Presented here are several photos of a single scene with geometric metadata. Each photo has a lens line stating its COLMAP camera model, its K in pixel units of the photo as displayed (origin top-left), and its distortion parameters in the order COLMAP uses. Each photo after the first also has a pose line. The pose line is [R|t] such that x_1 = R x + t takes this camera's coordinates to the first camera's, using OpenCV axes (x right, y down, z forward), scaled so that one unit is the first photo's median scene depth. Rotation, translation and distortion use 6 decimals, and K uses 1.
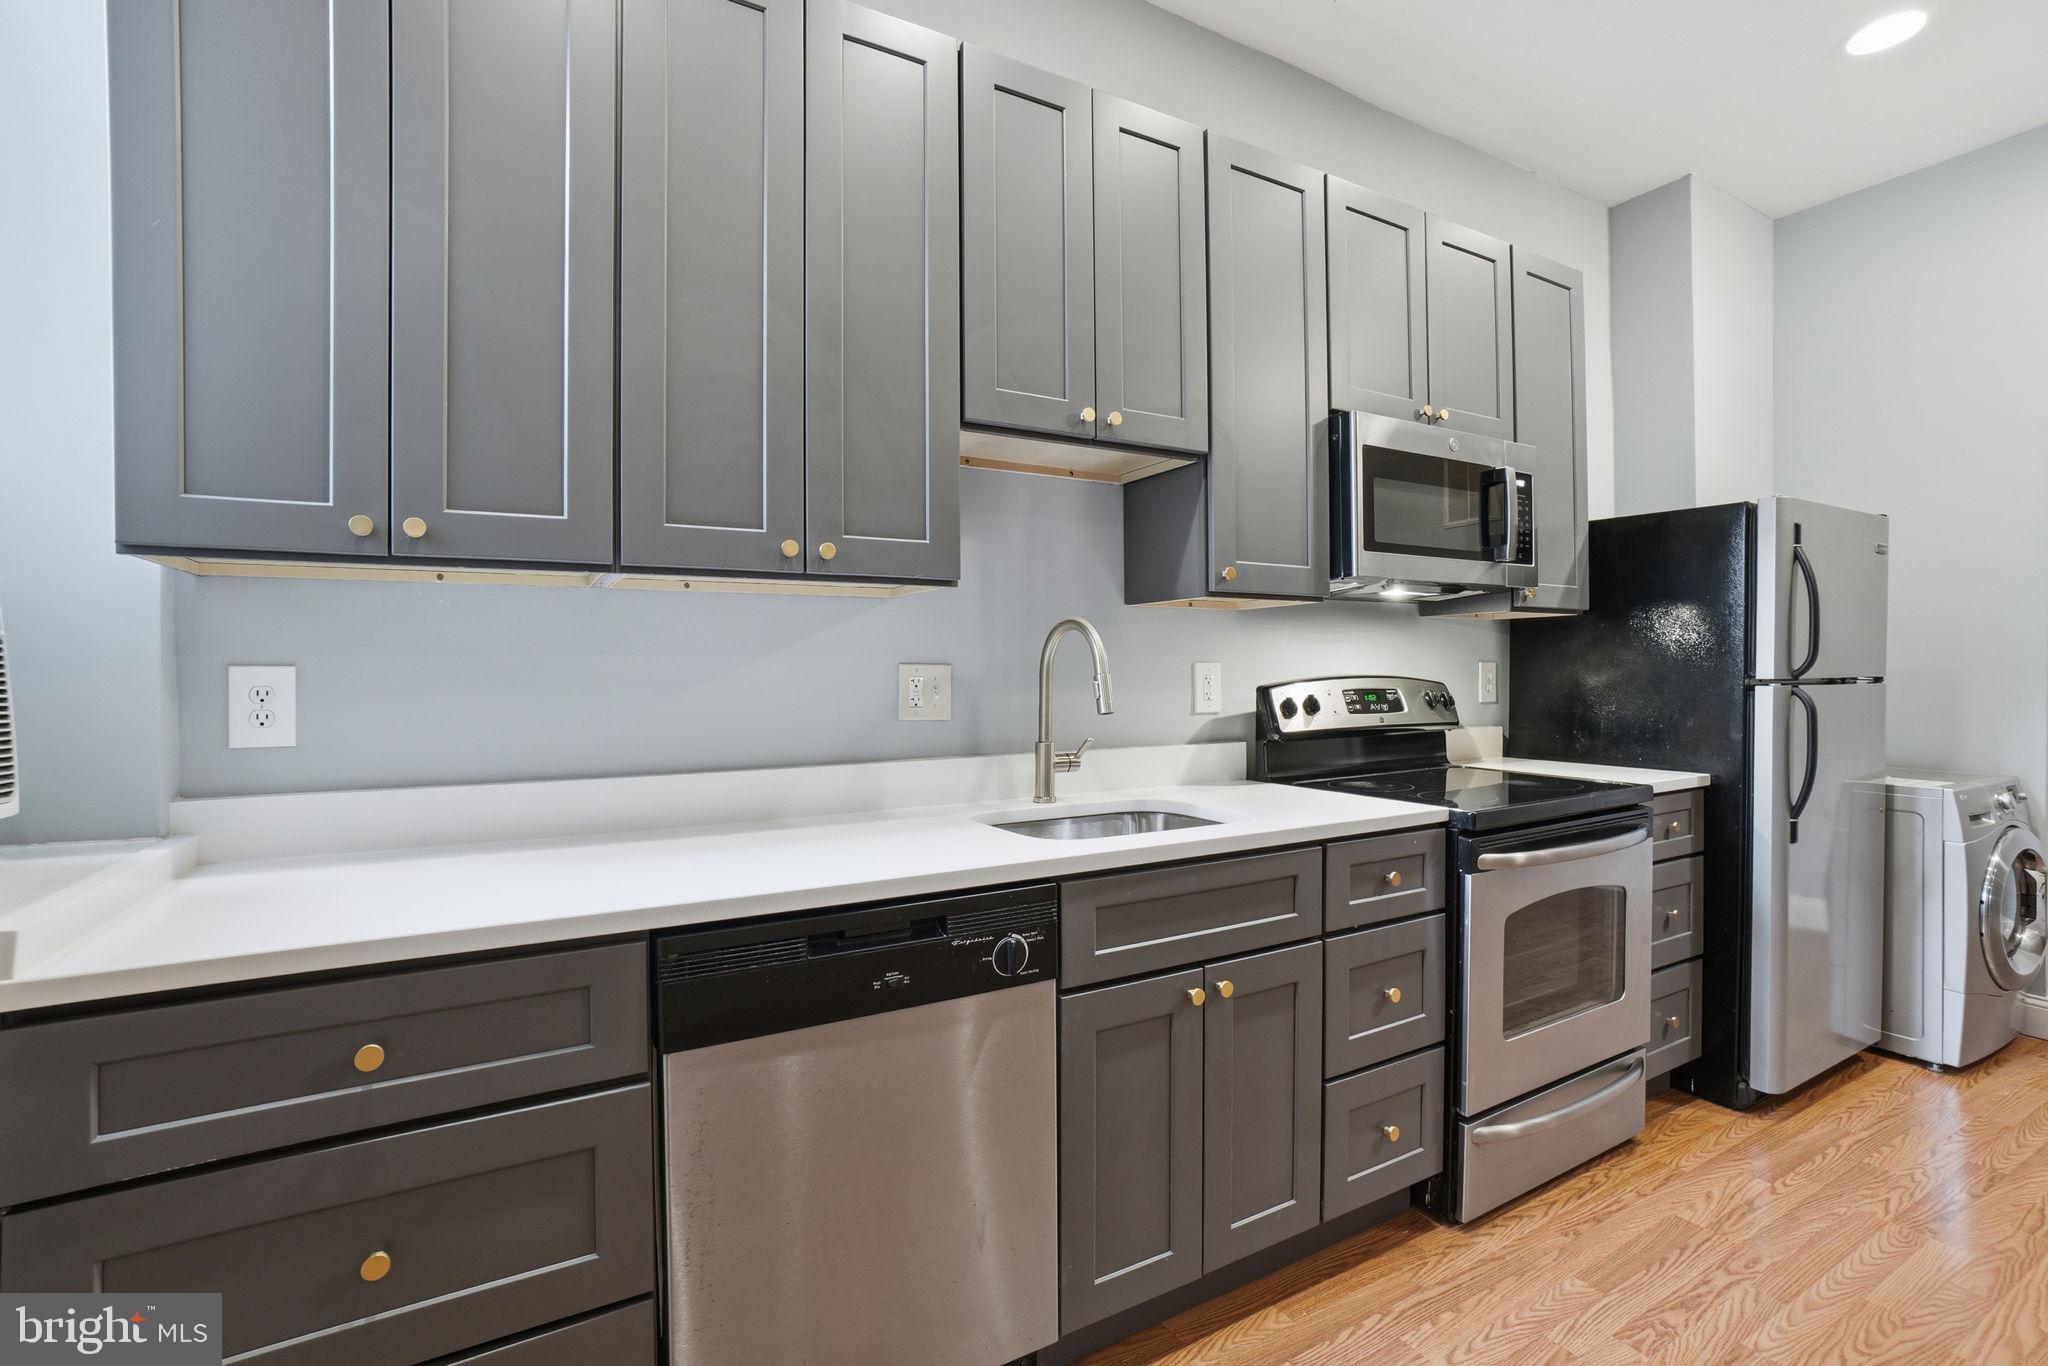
lens RADIAL K [[931.6, 0, 1012.0], [0, 931.6, 677.8], [0, 0, 1]] dist [-0.047811, 0.026132]
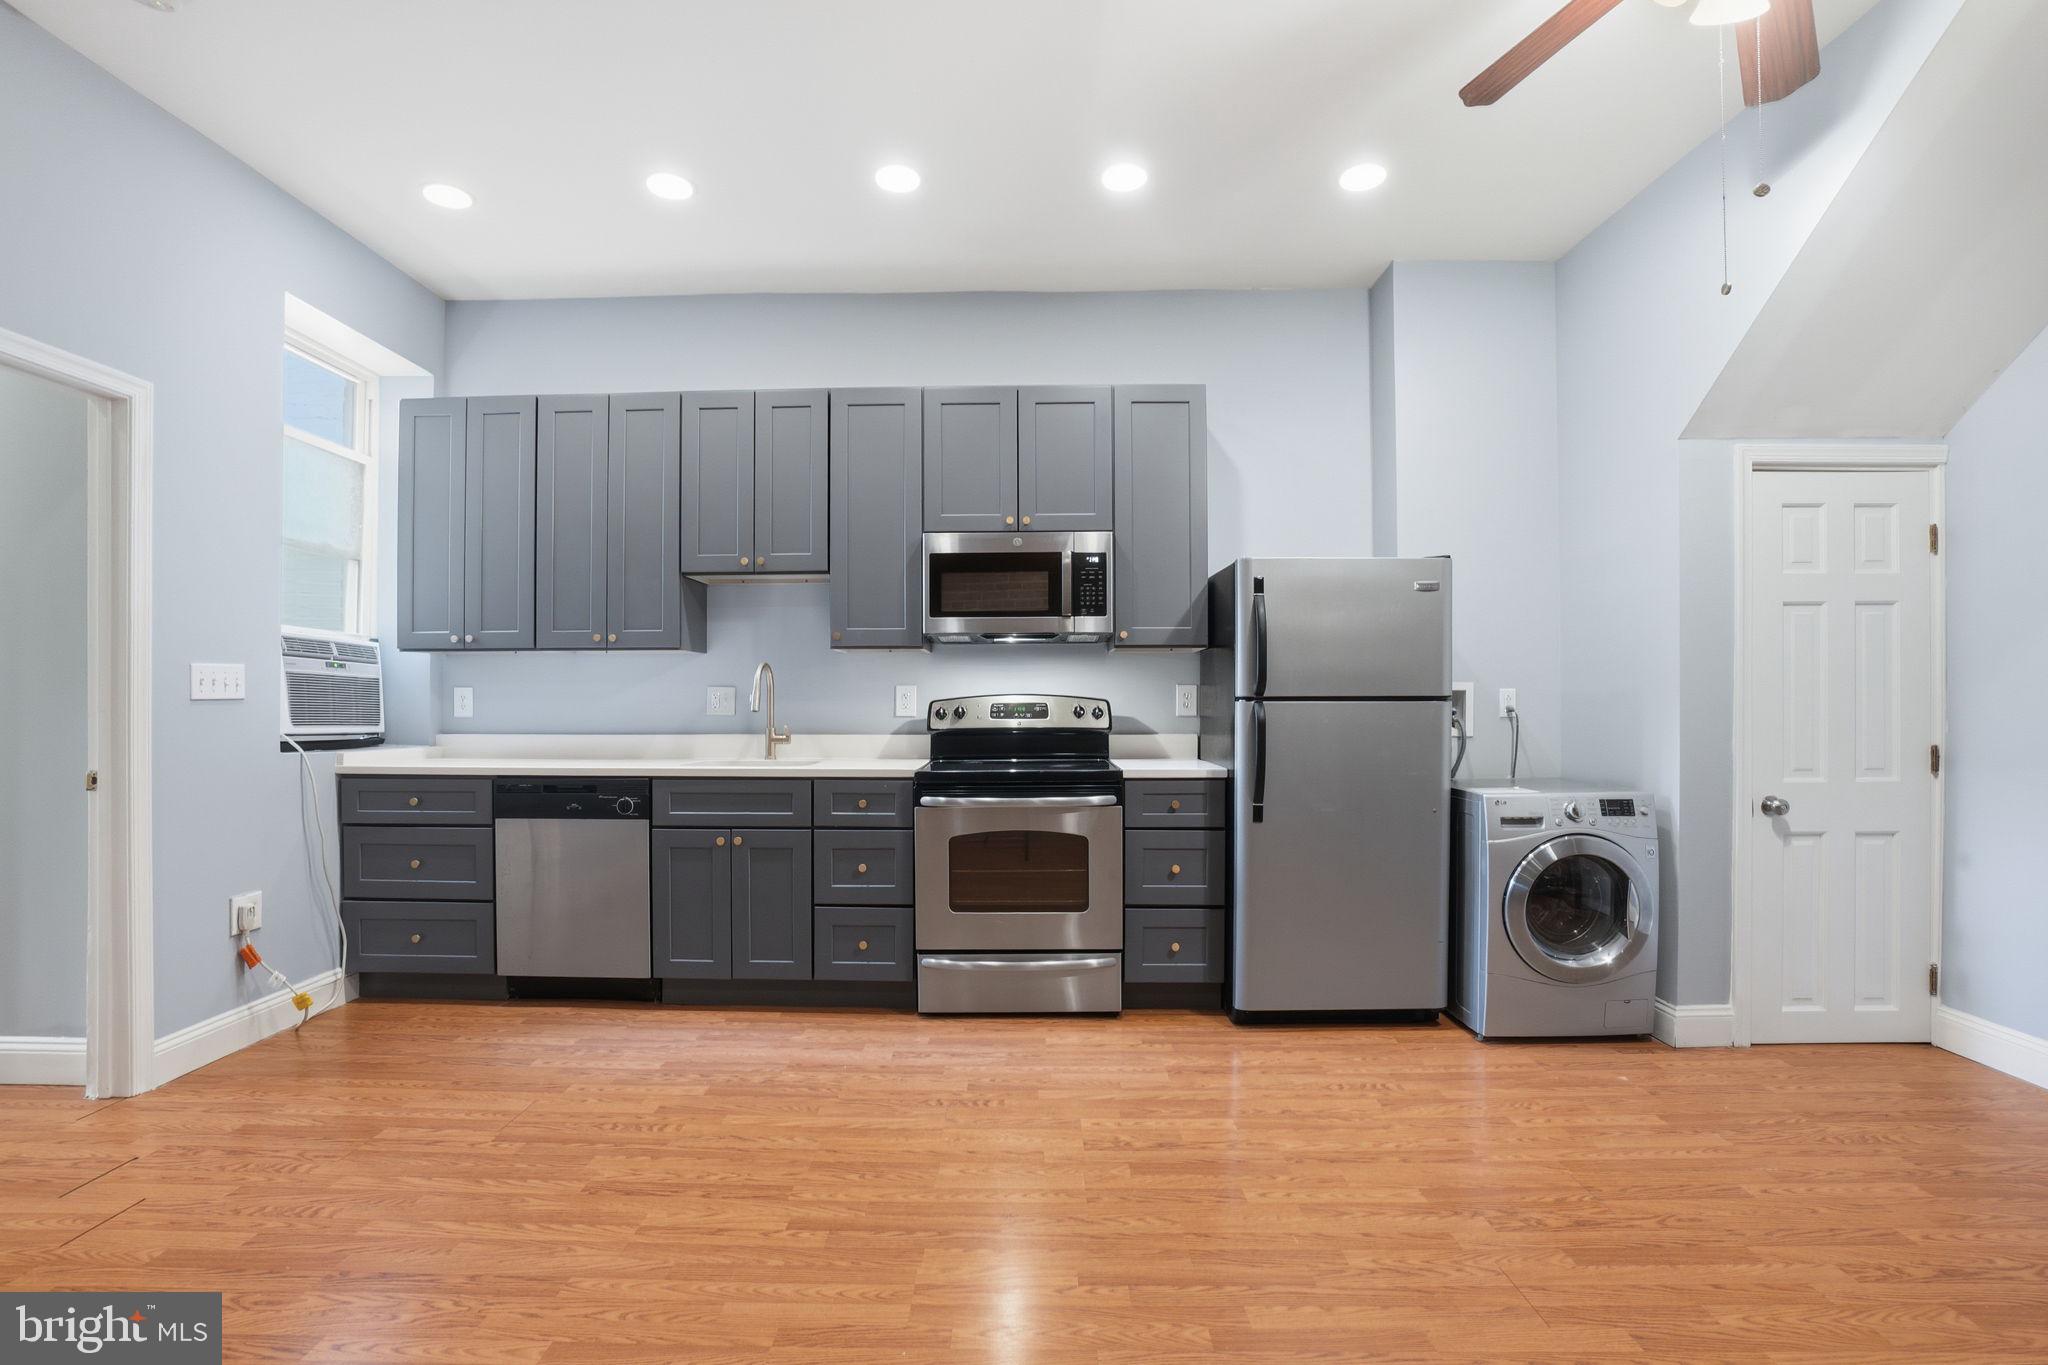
lens RADIAL K [[942.2, 0, 1005.1], [0, 942.2, 697.3], [0, 0, 1]] dist [-0.066434, 0.026249]
pose [[0.857584, 0.001877, -0.514340, 1.538595], [-0.008044, 0.999920, -0.009763, 0.024257], [0.514280, 0.012510, 0.857531, -0.422494]]
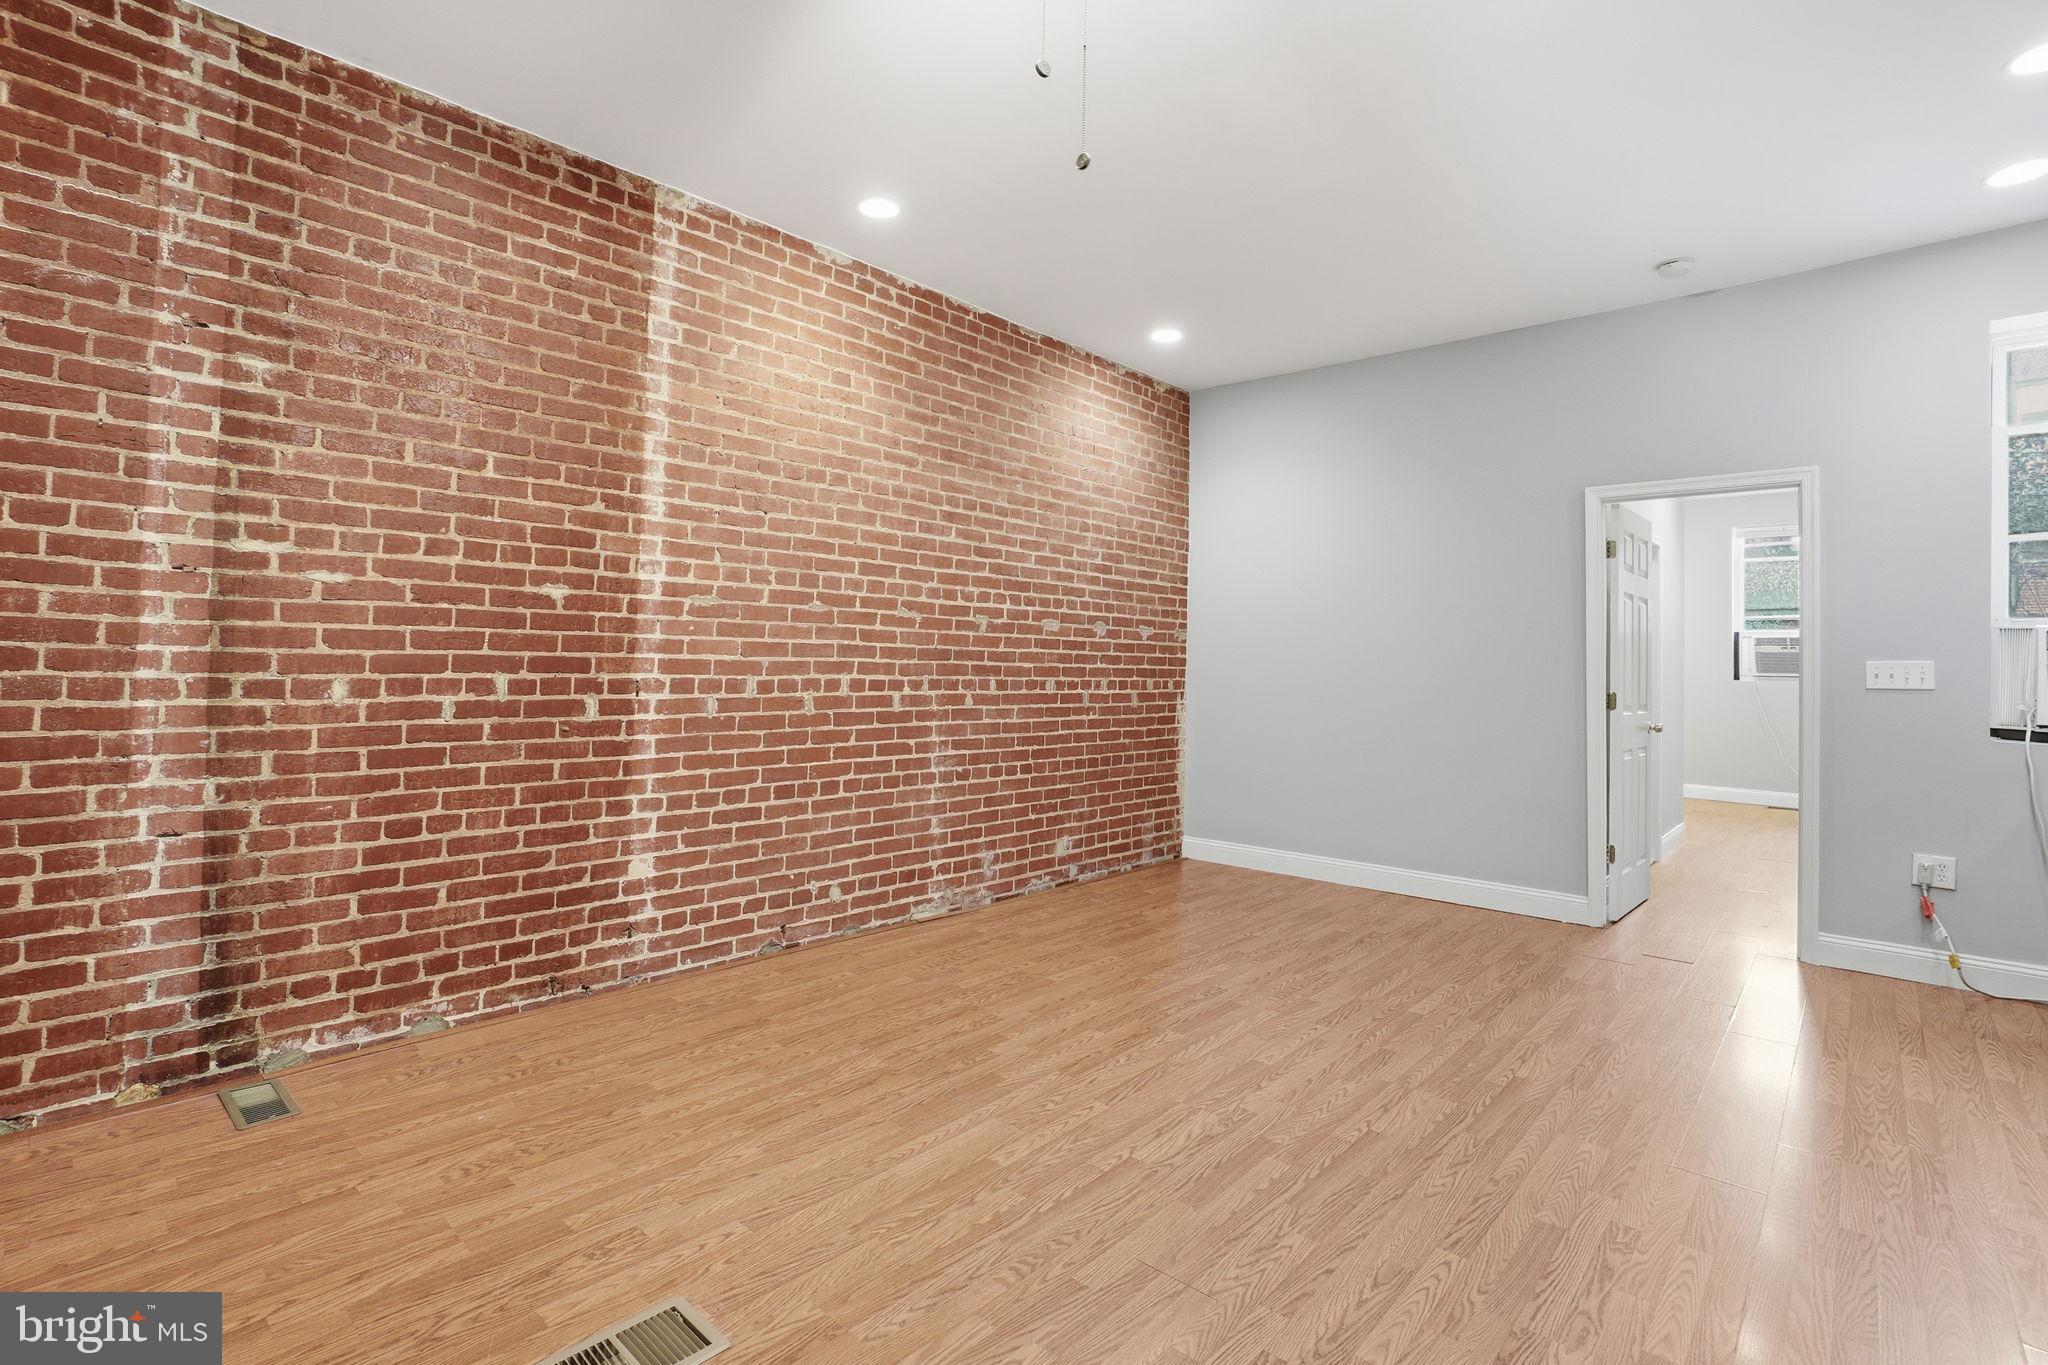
lens RADIAL K [[961.7, 0, 1020.3], [0, 961.7, 633.6], [0, 0, 1]] dist [-0.052865, 0.022441]
pose [[-0.951814, -0.023578, -0.305768, 1.974167], [-0.018342, 0.999632, -0.019984, -0.019417], [0.306127, -0.013412, -0.951896, 1.505220]]
